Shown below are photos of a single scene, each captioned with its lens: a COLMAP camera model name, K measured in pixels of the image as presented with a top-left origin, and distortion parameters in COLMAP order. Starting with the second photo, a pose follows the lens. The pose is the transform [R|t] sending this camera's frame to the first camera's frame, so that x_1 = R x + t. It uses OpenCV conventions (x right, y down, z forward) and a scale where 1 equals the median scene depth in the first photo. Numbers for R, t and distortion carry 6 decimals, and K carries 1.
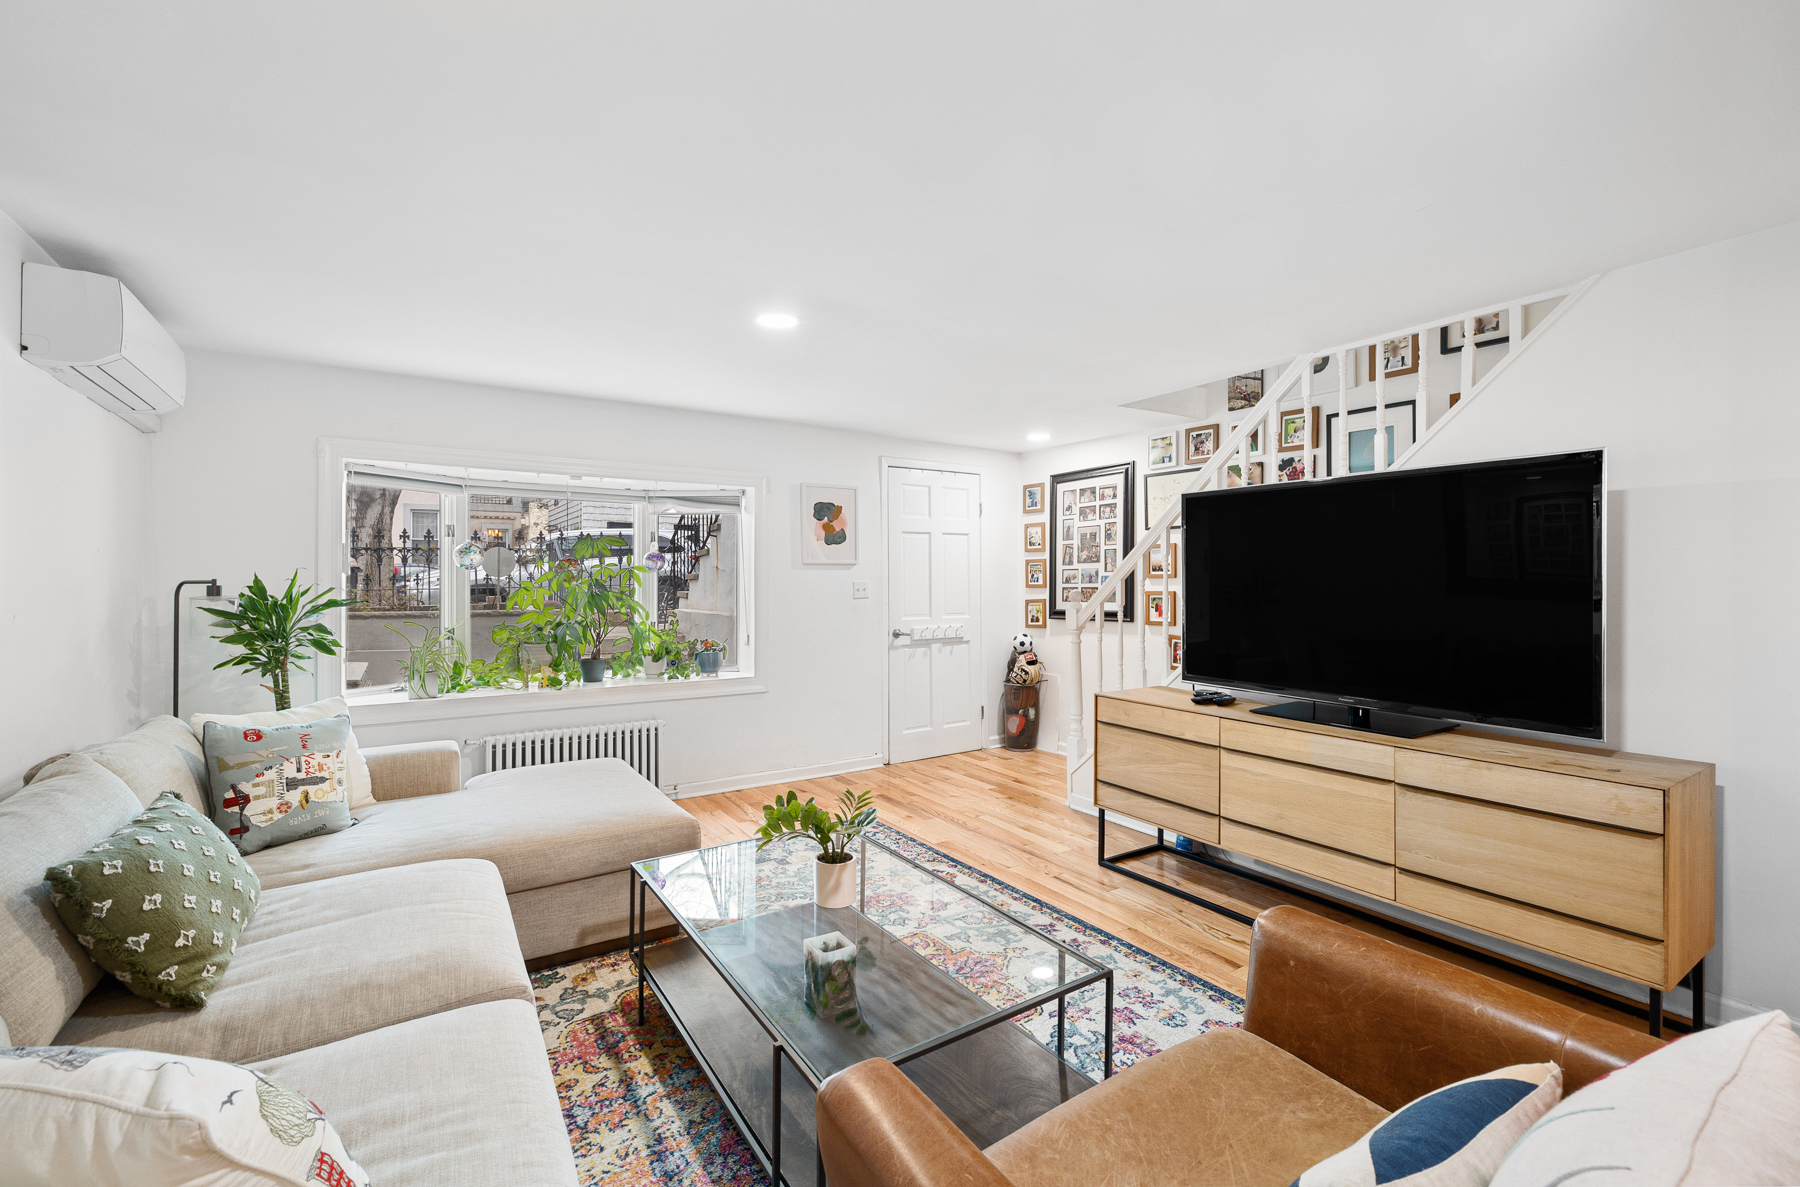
lens RADIAL K [[766.7, 0, 906.0], [0, 766.7, 598.0], [0, 0, 1]] dist [0.002141, 0.000502]
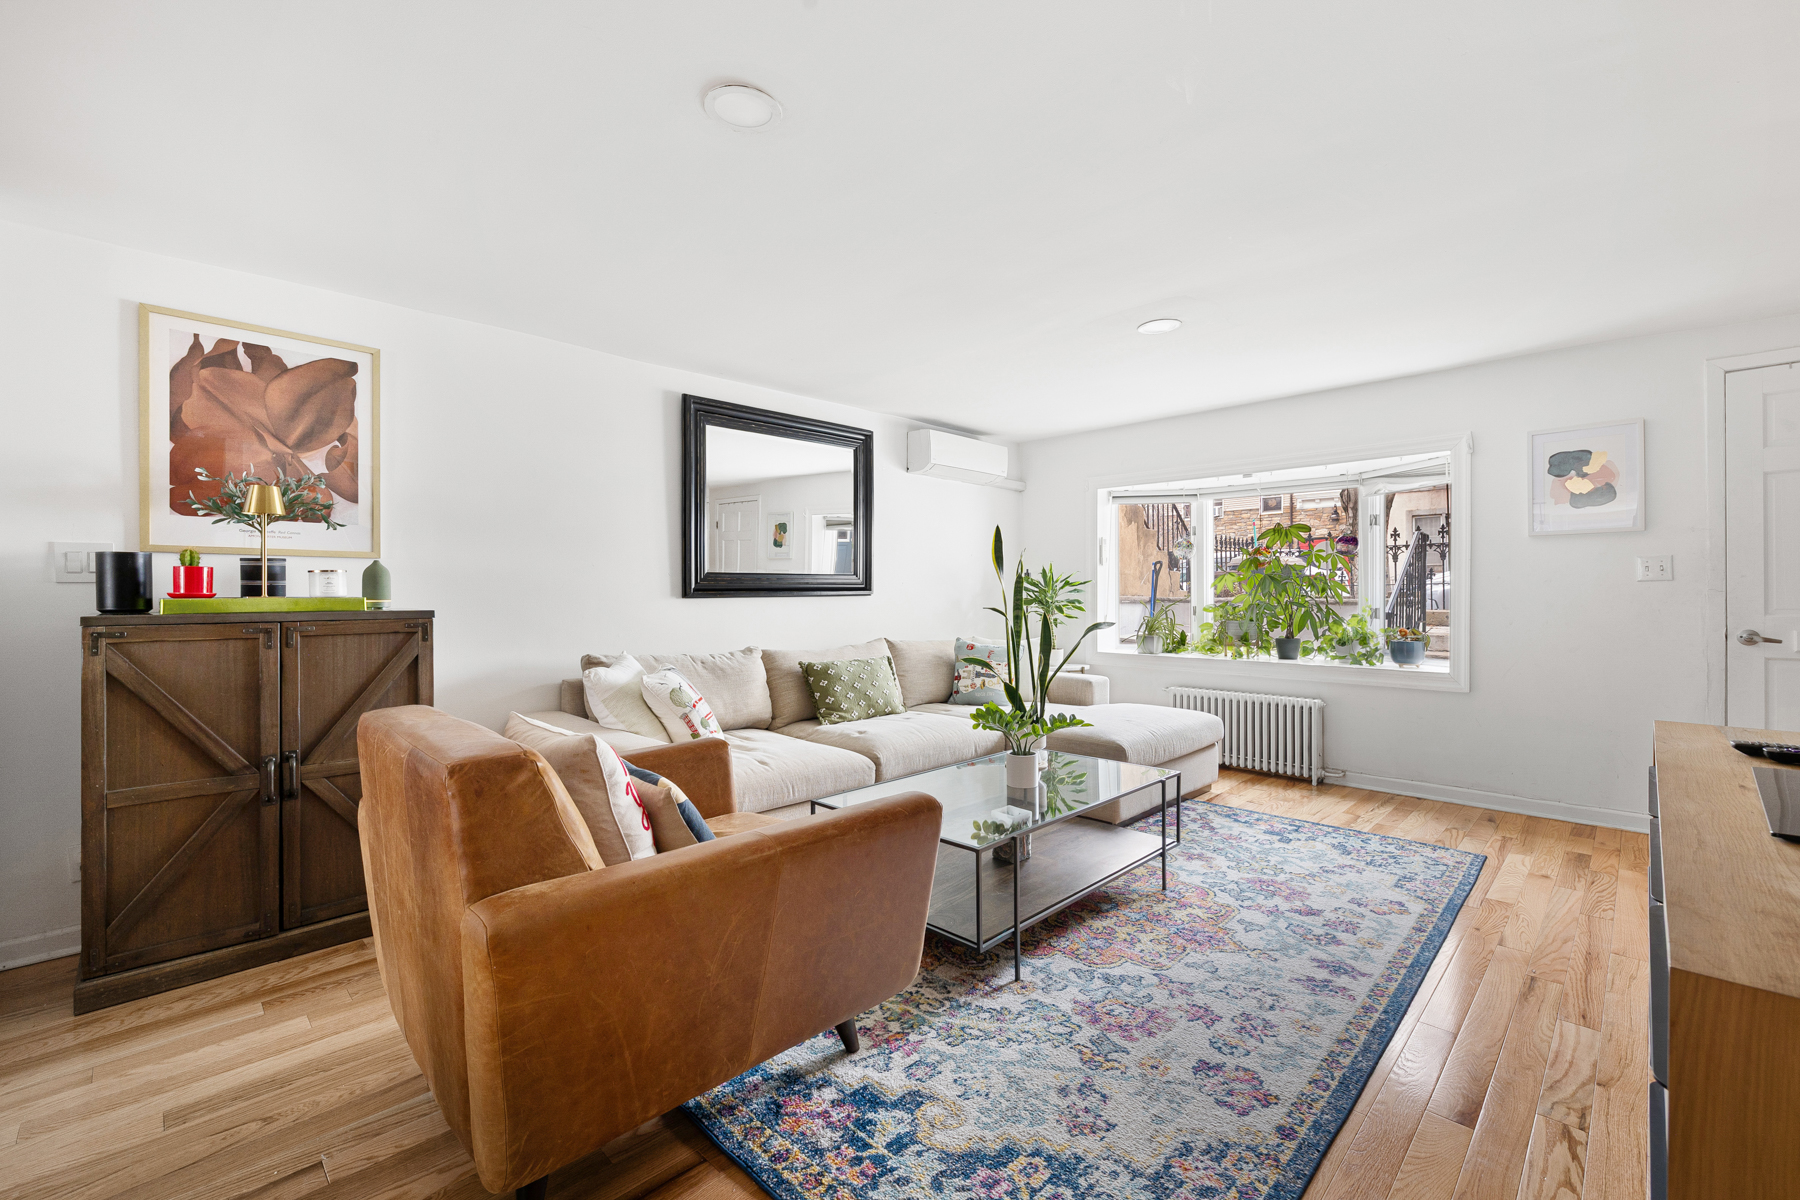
lens RADIAL K [[766.7, 0, 886.3], [0, 766.7, 590.7], [0, 0, 1]] dist [0.002141, 0.000502]
pose [[0.203392, -0.002678, -0.979094, 0.748266], [-0.019306, 0.999791, -0.006745, 0.042586], [0.978907, 0.020274, 0.203297, 0.308605]]
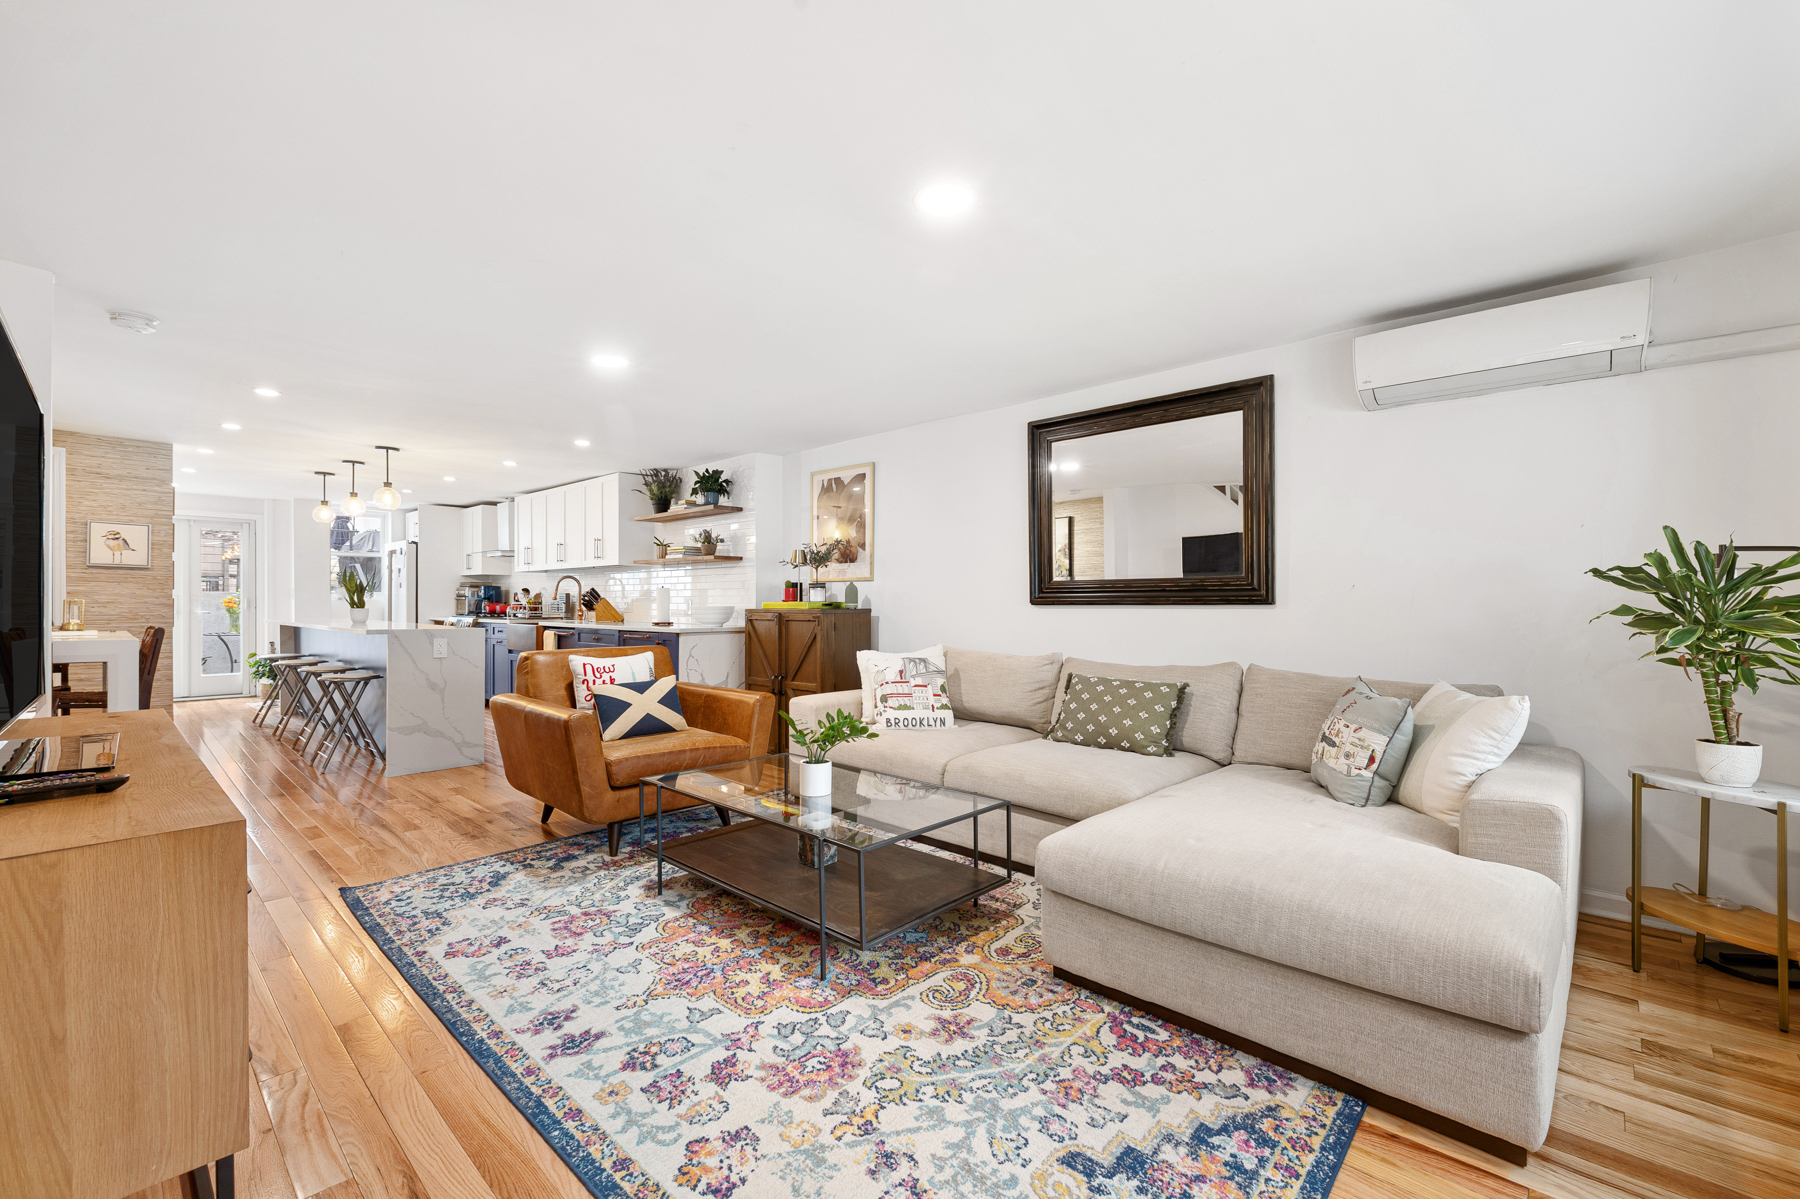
lens RADIAL K [[766.7, 0, 913.0], [0, 766.7, 595.3], [0, 0, 1]] dist [0.002141, 0.000502]
pose [[-0.971842, 0.001014, -0.235631, 0.037249], [-0.003234, 0.999839, 0.017643, 0.014317], [0.235611, 0.017908, -0.971682, 1.486185]]
